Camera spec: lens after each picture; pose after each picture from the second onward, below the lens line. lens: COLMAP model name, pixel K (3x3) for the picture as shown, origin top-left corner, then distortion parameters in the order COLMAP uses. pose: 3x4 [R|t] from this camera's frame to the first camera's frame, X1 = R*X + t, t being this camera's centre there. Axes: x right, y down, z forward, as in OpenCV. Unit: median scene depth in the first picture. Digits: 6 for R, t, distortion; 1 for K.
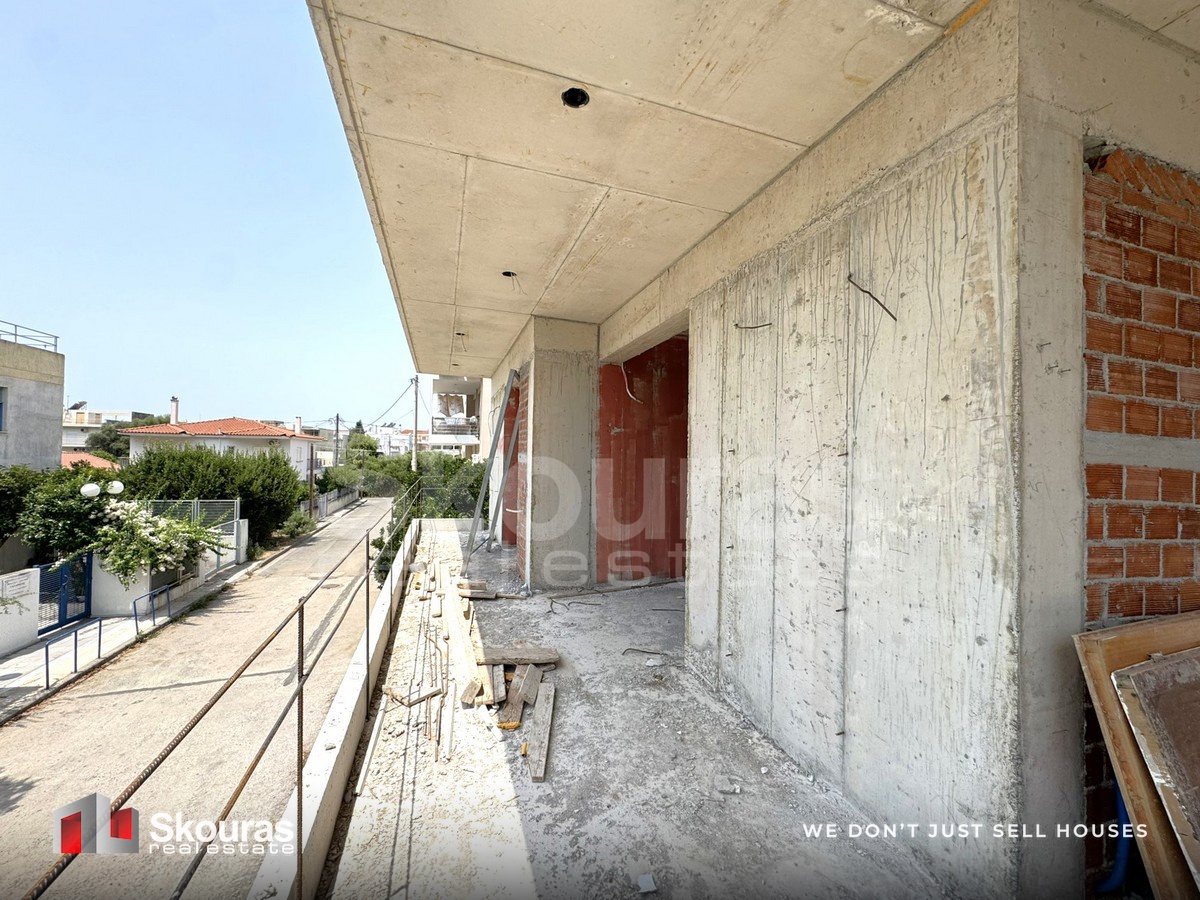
lens RADIAL K [[486.3, 0, 611.2], [0, 486.3, 452.6], [0, 0, 1]] dist [-0.002691, 0.000484]
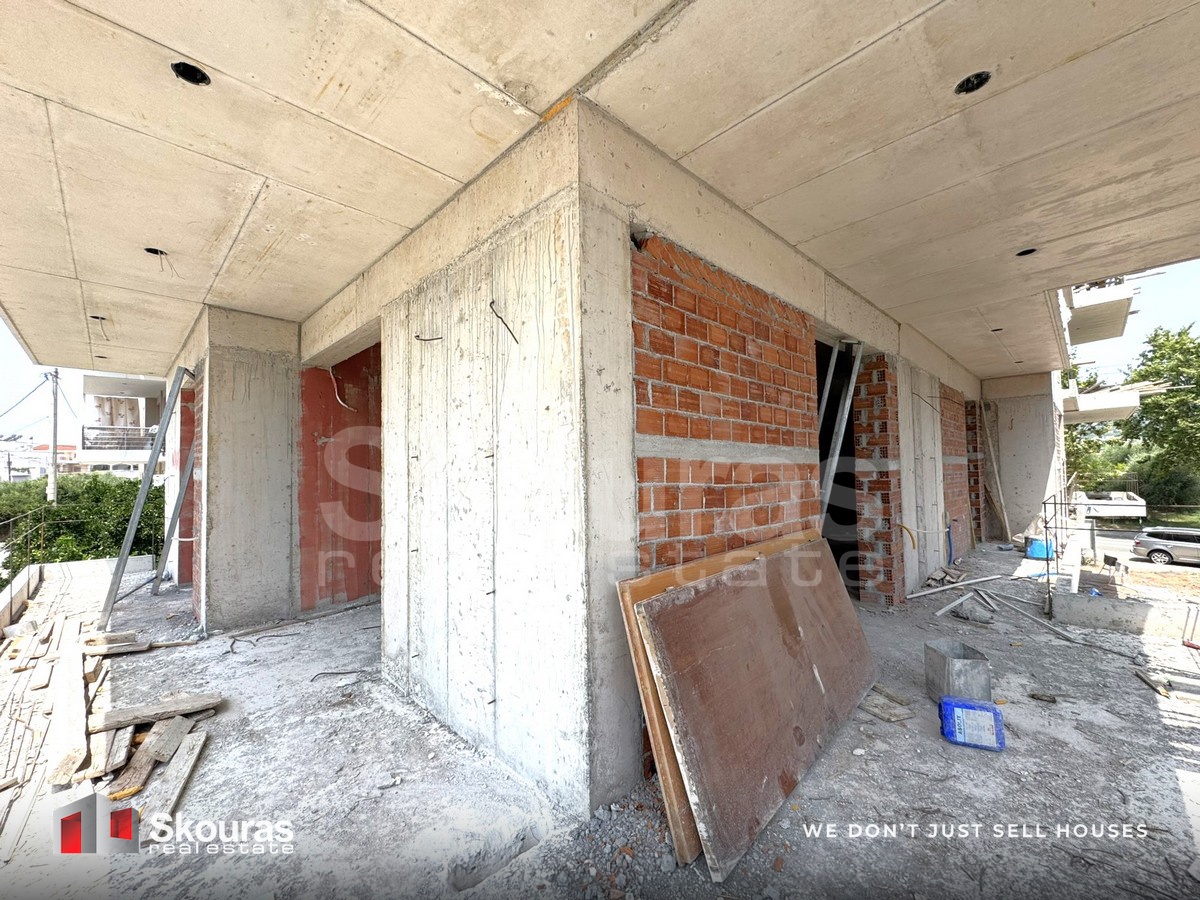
lens RADIAL K [[486.3, 0, 600.5], [0, 486.3, 452.1], [0, 0, 1]] dist [-0.002691, 0.000484]
pose [[0.895903, -0.015700, 0.443972, 0.176645], [0.026764, 0.999468, -0.018665, 0.019798], [-0.443443, 0.028604, 0.895846, -0.126702]]
